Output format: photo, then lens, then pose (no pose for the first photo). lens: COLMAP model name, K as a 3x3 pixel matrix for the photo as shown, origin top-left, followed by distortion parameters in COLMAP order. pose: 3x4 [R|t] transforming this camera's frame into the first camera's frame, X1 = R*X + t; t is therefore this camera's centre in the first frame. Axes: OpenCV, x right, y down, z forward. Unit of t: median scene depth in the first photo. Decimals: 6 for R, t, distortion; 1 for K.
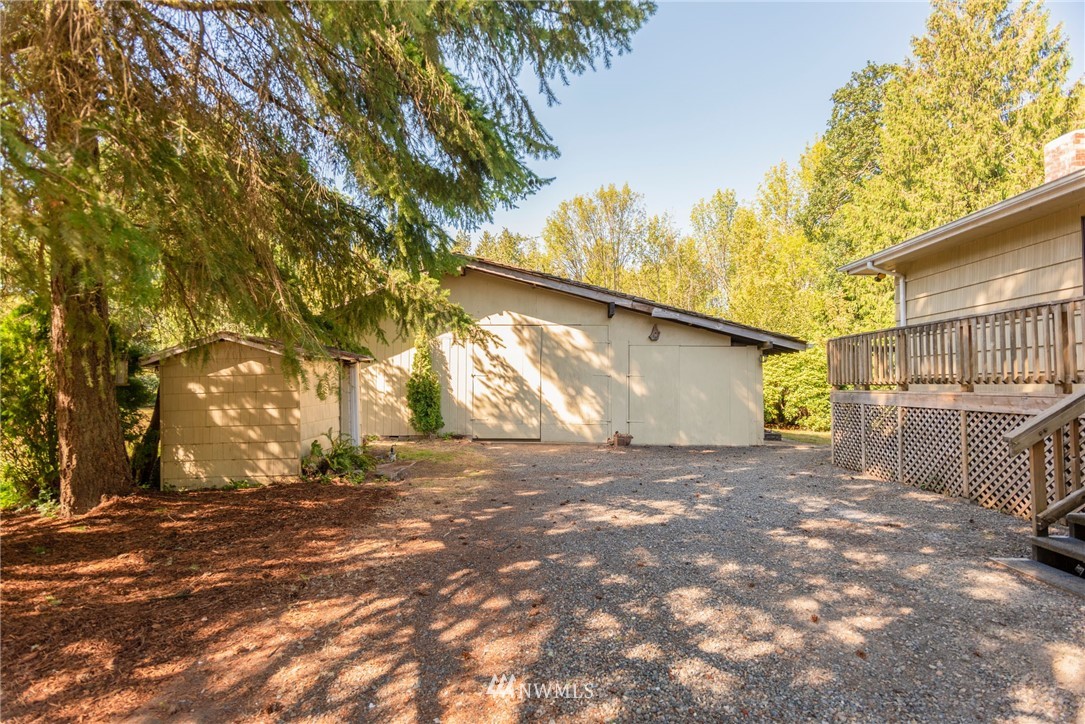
lens RADIAL K [[528.9, 0, 541.3], [0, 528.9, 357.8], [0, 0, 1]] dist [0.011602, -0.000075]
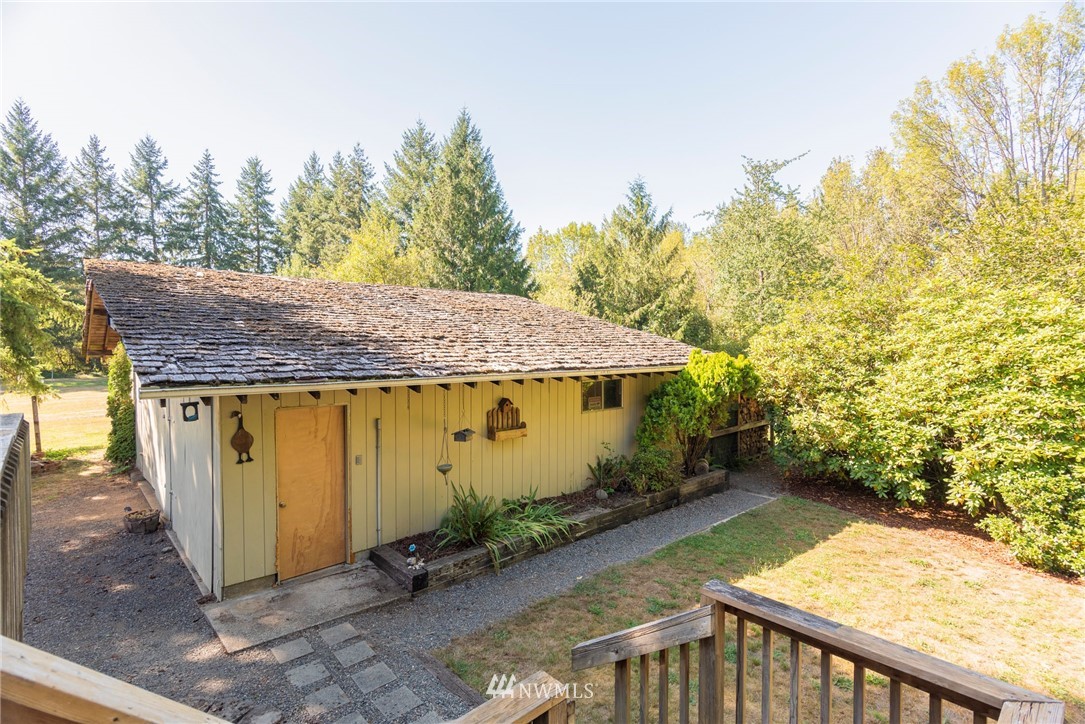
lens RADIAL K [[528.9, 0, 538.2], [0, 528.9, 363.7], [0, 0, 1]] dist [0.011602, -0.000075]
pose [[0.695043, 0.014107, -0.718830, 0.942857], [0.044633, 0.997033, 0.062722, -0.055453], [0.717582, -0.075678, 0.692350, 0.900437]]
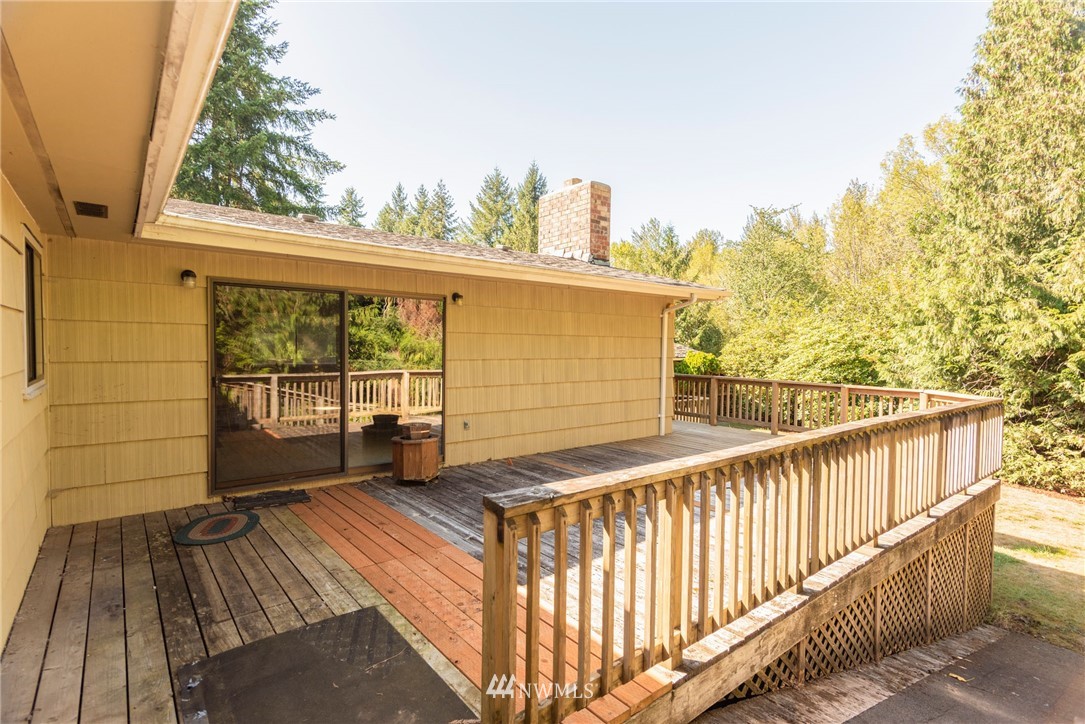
lens RADIAL K [[528.9, 0, 536.9], [0, 528.9, 361.2], [0, 0, 1]] dist [0.011602, -0.000075]
pose [[0.646822, 0.022010, -0.762323, 1.513977], [0.032846, 0.997852, 0.056679, -0.094460], [0.761933, -0.061700, 0.644710, 0.155265]]
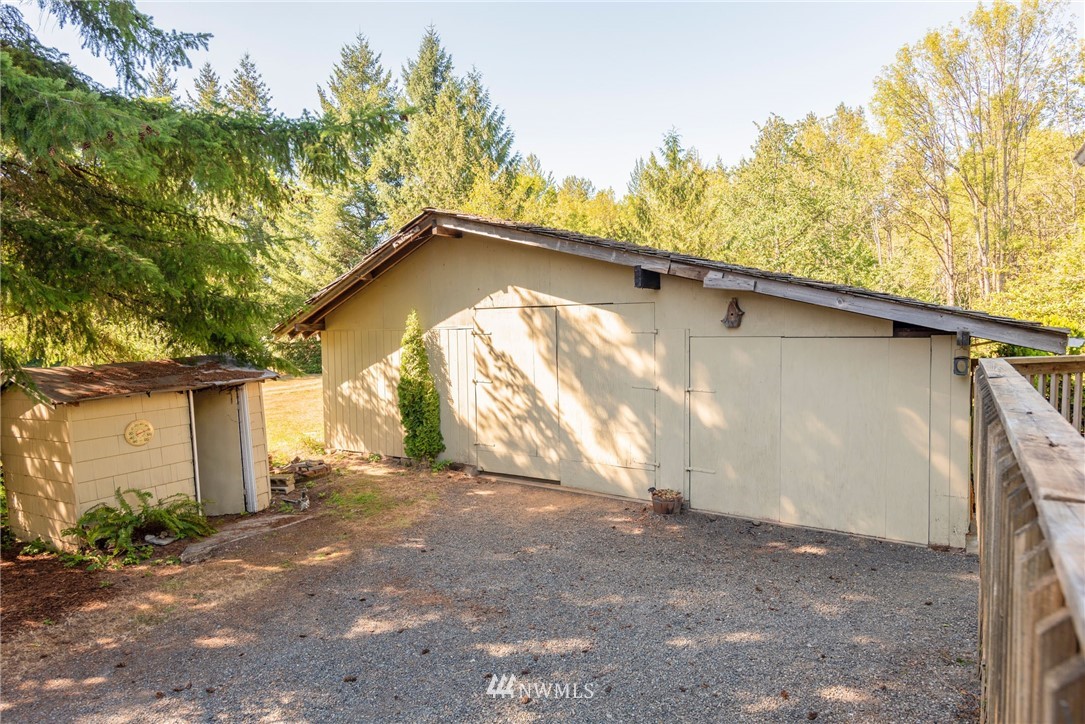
lens RADIAL K [[640.9, 0, 534.5], [0, 640.9, 366.1], [0, 0, 1]] dist [0.017273, -0.002252]
pose [[0.851393, 0.013866, -0.524345, 0.381457], [0.047267, 0.993555, 0.103022, -0.070875], [0.522394, -0.112497, 0.845251, 0.328756]]
